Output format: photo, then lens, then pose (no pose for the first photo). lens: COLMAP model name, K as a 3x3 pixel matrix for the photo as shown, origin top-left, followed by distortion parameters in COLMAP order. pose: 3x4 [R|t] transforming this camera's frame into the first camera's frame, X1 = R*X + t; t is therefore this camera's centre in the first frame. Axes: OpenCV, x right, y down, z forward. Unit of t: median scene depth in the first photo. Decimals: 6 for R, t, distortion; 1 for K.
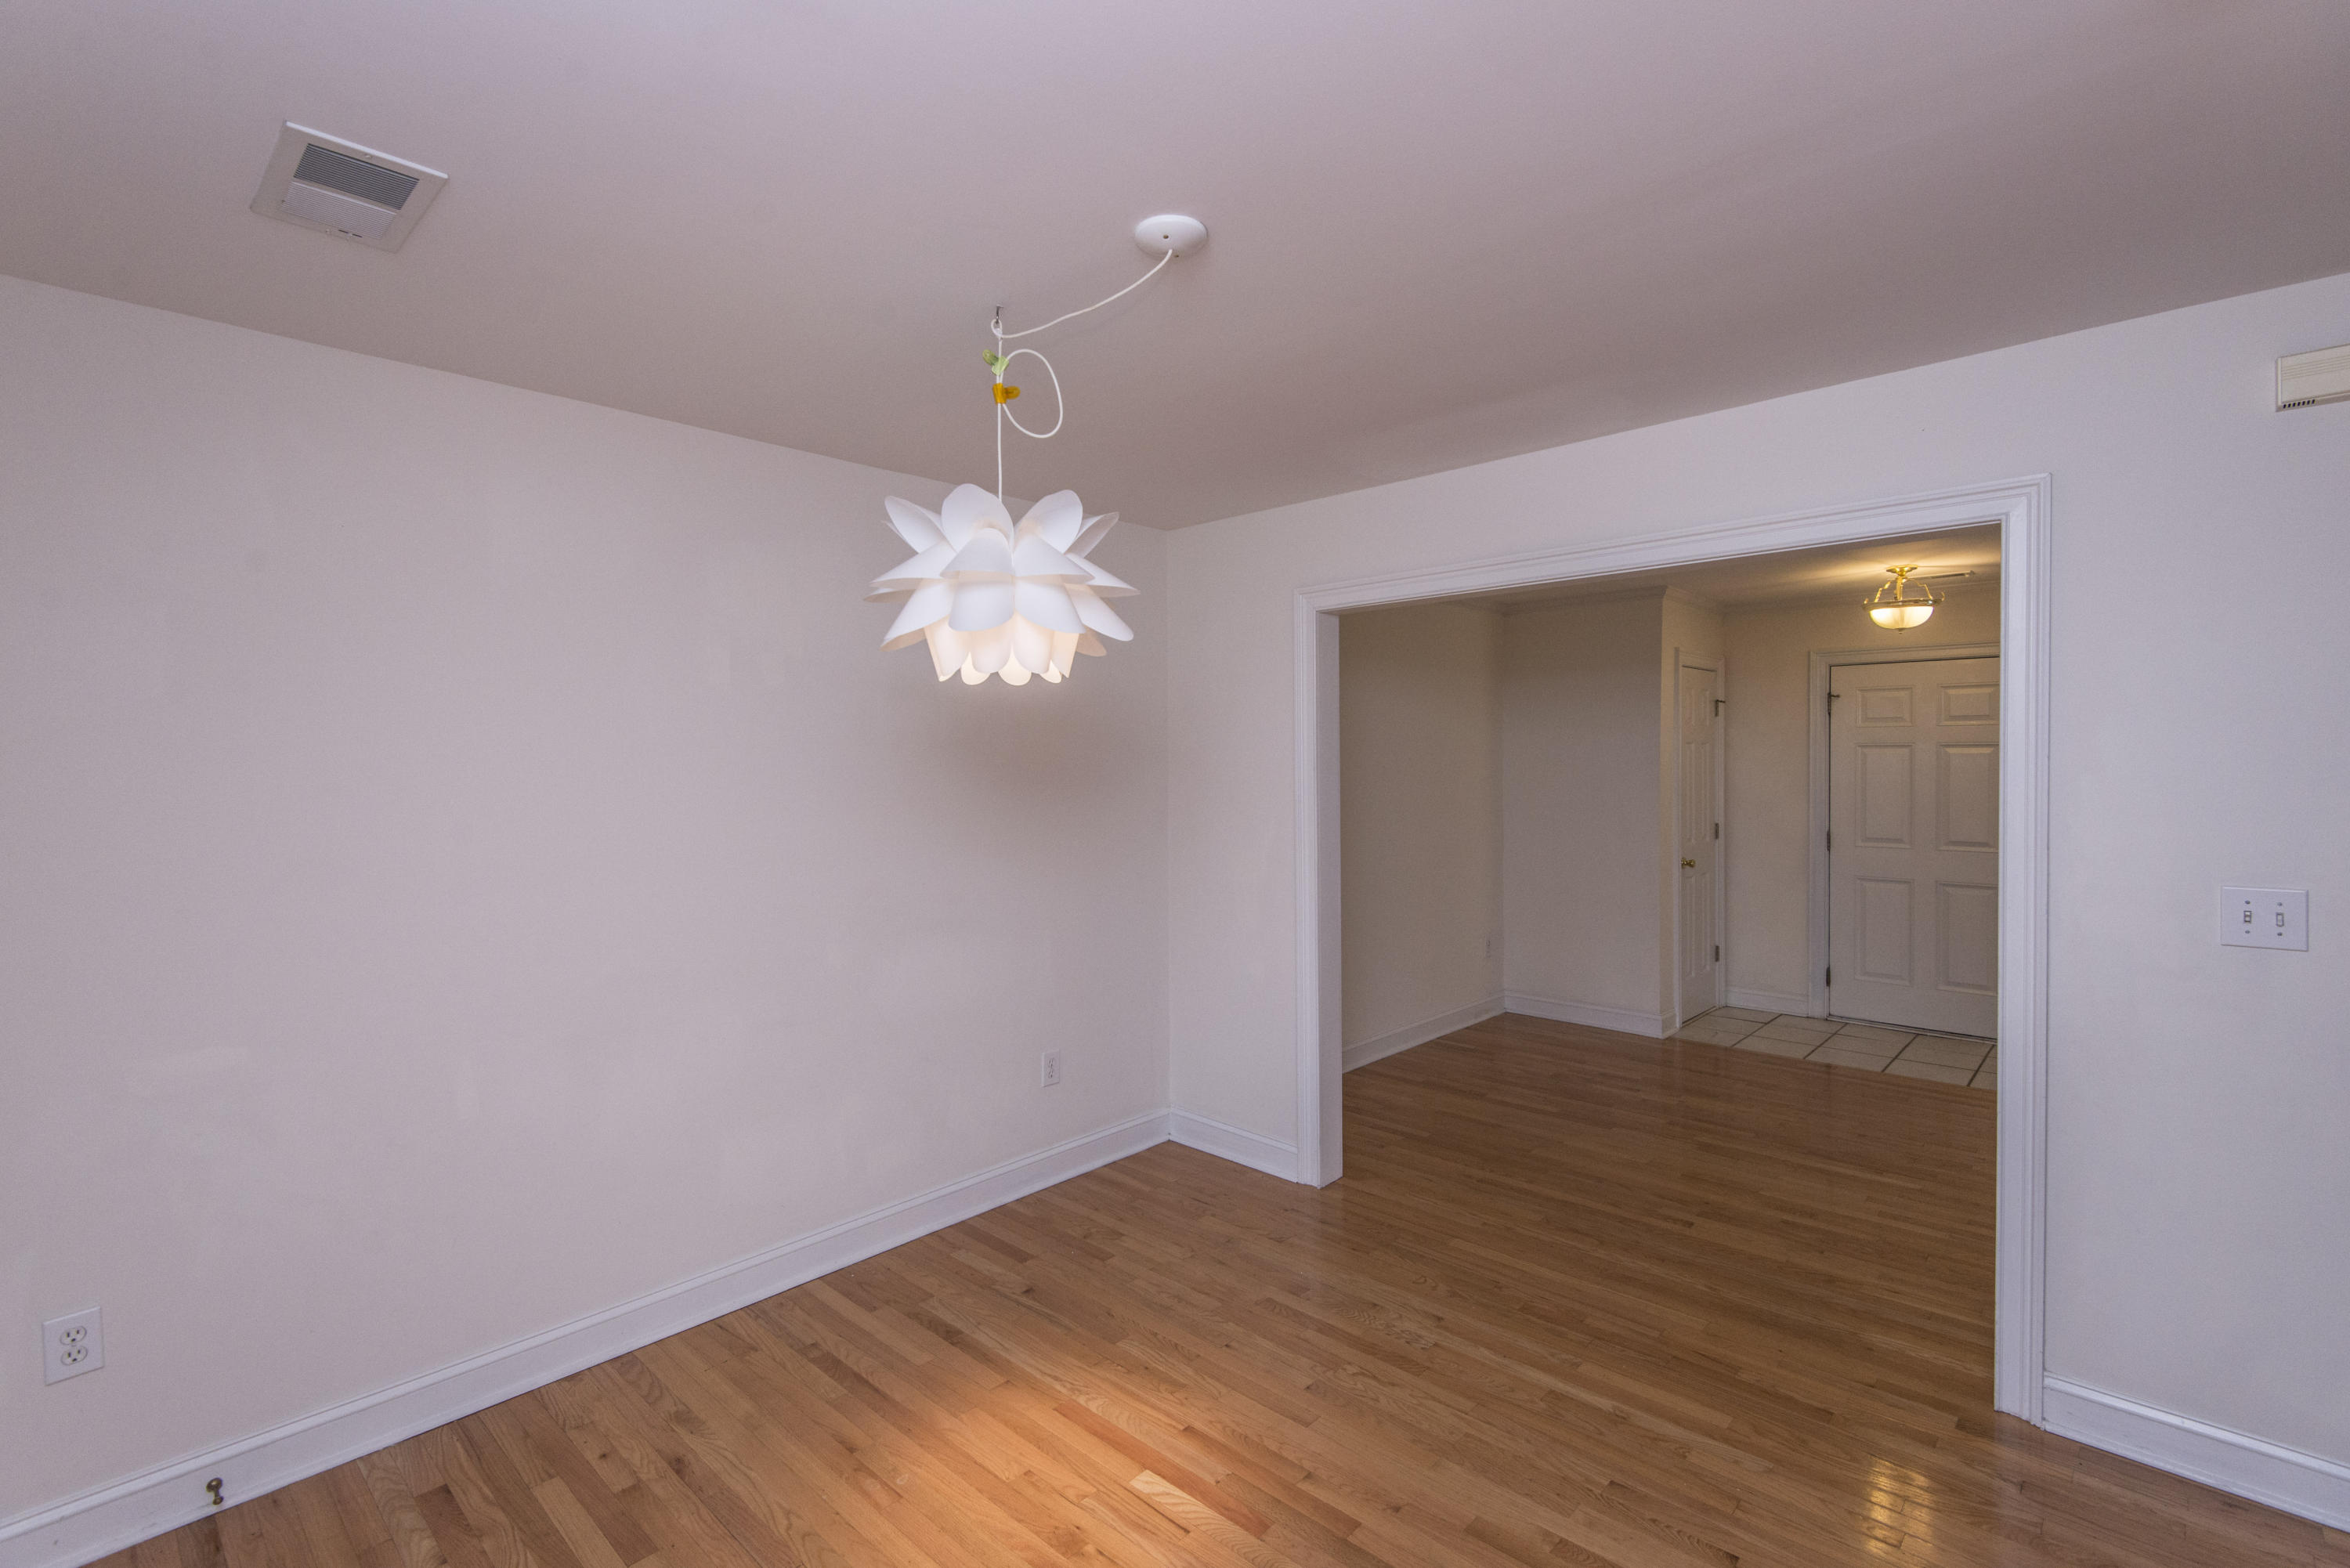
lens RADIAL K [[1060.2, 0, 1177.3], [0, 1060.2, 775.1], [0, 0, 1]] dist [0.015456, -0.010216]
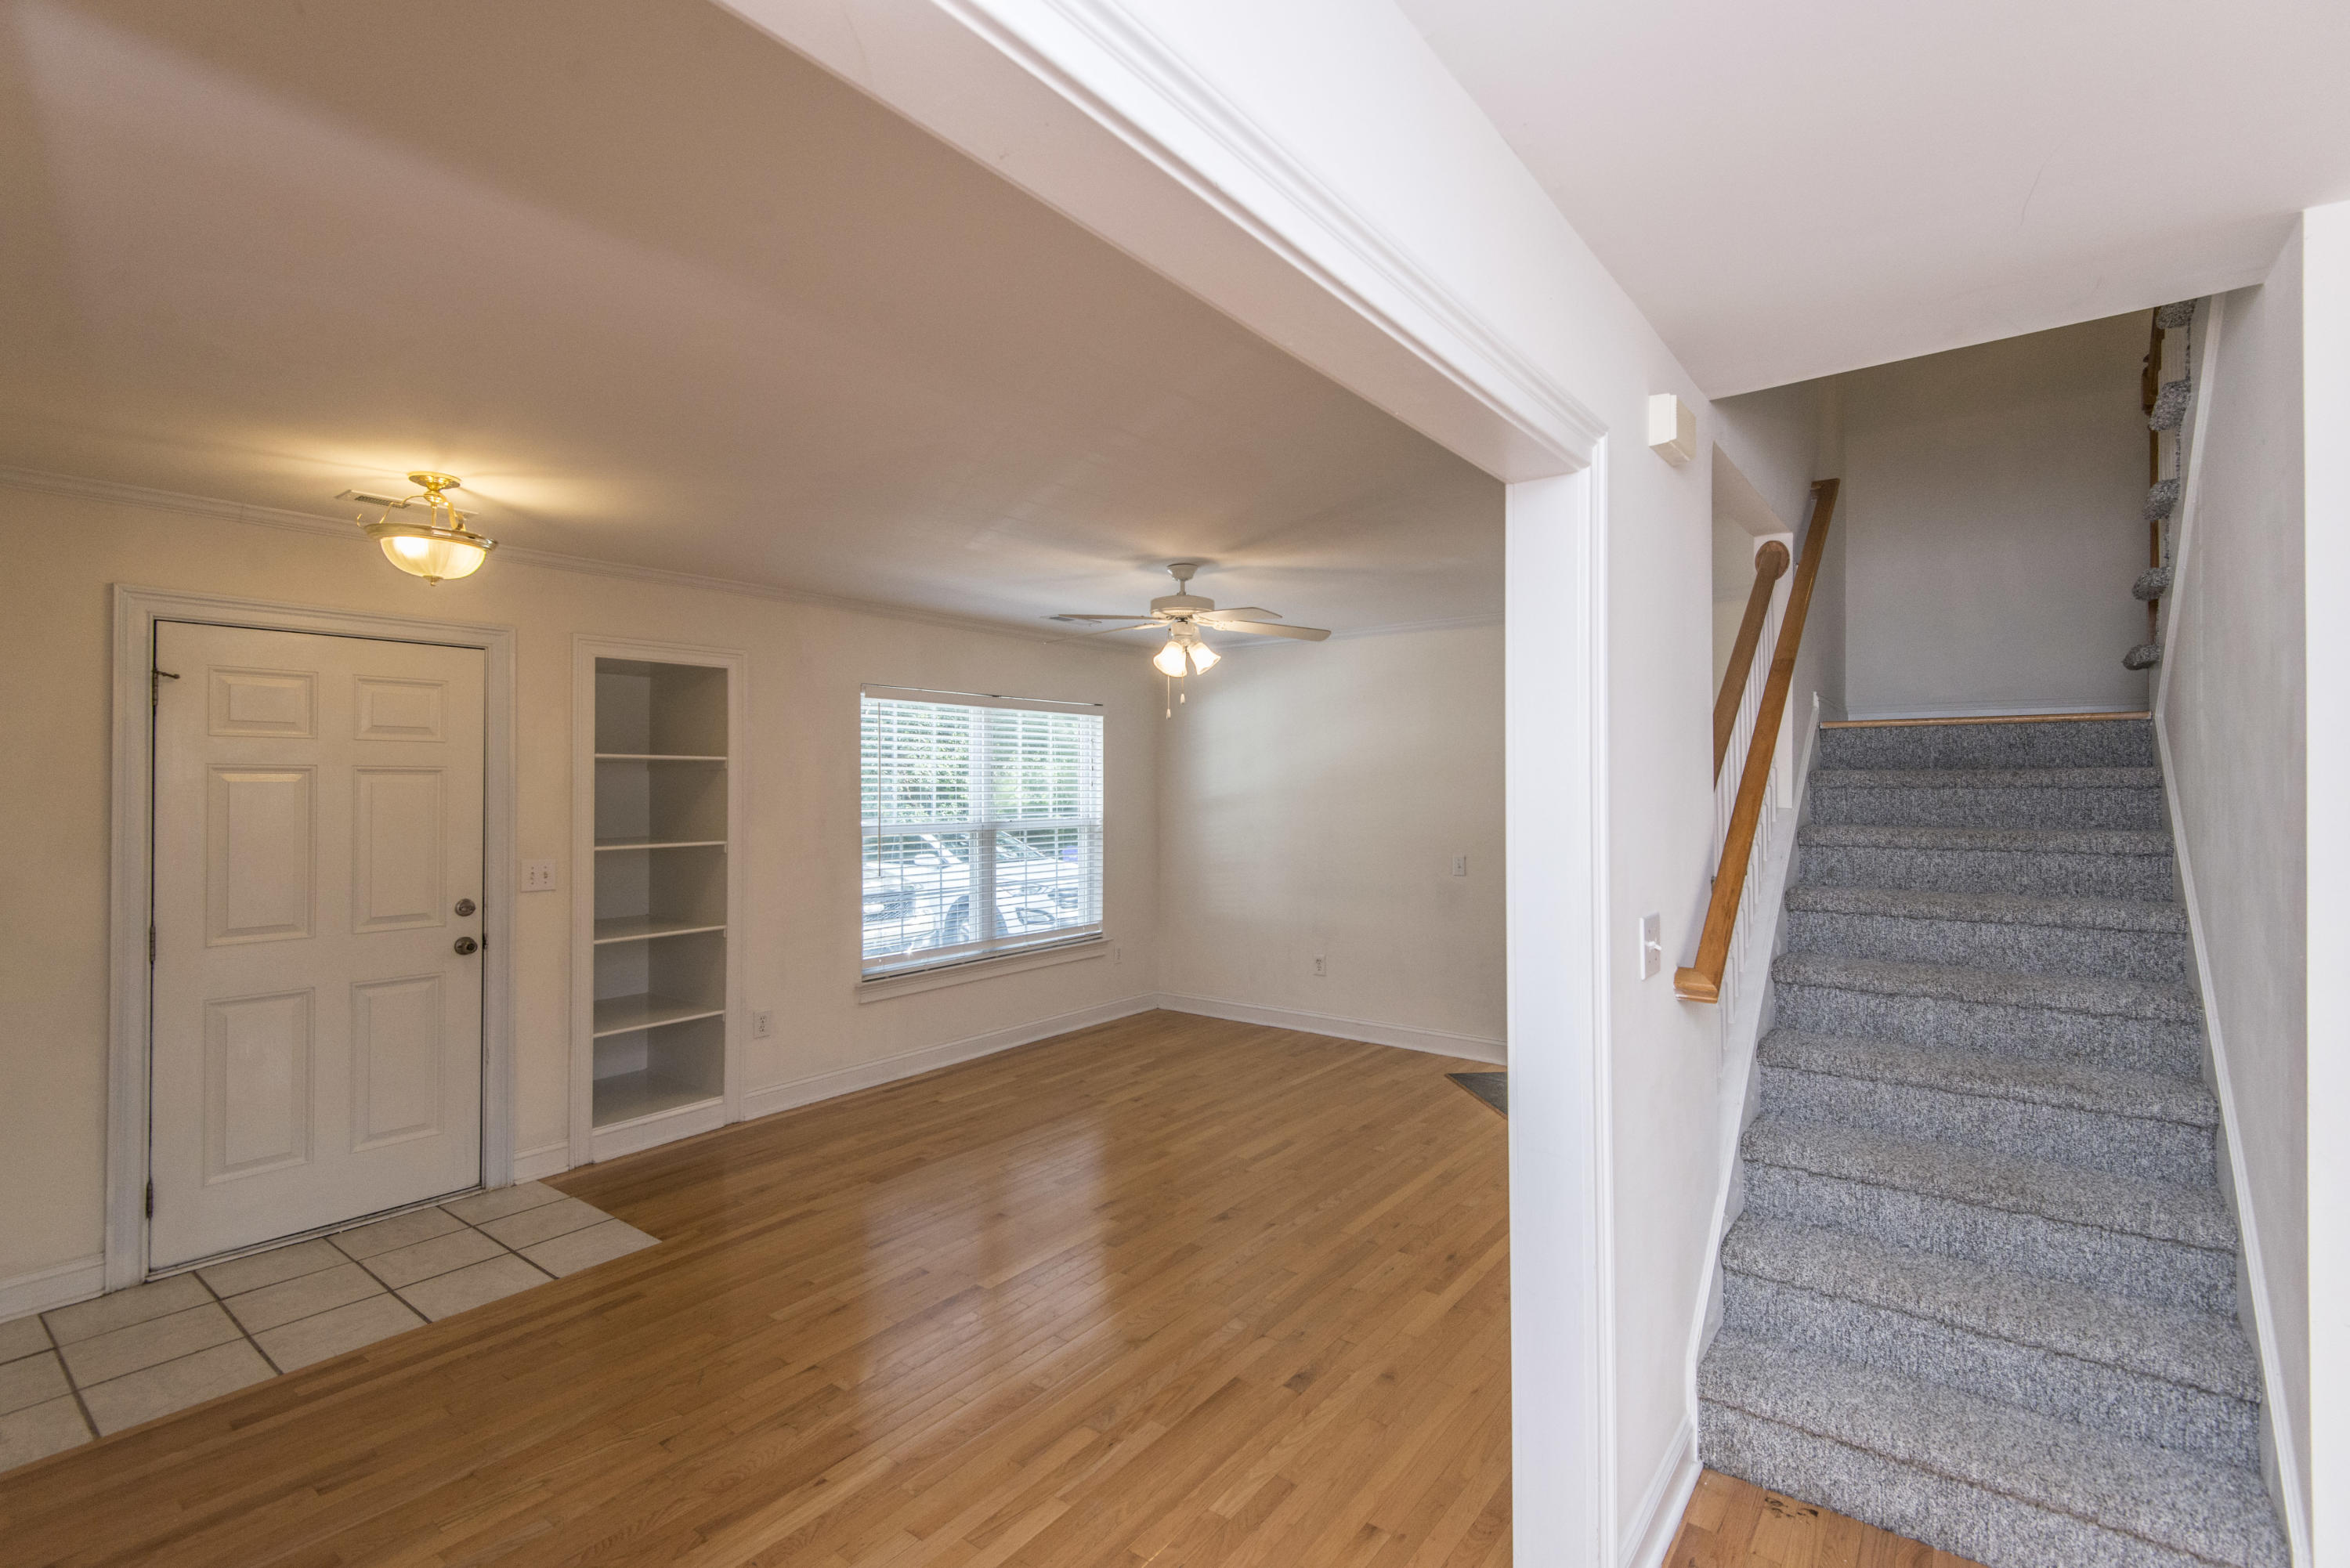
lens RADIAL K [[1060.2, 0, 1179.6], [0, 1060.2, 783.1], [0, 0, 1]] dist [0.015456, -0.010216]
pose [[-0.107821, 0.000452, 0.994170, 0.025475], [0.016566, 0.999862, 0.001342, -0.011844], [-0.994032, 0.016615, -0.107814, 0.554688]]
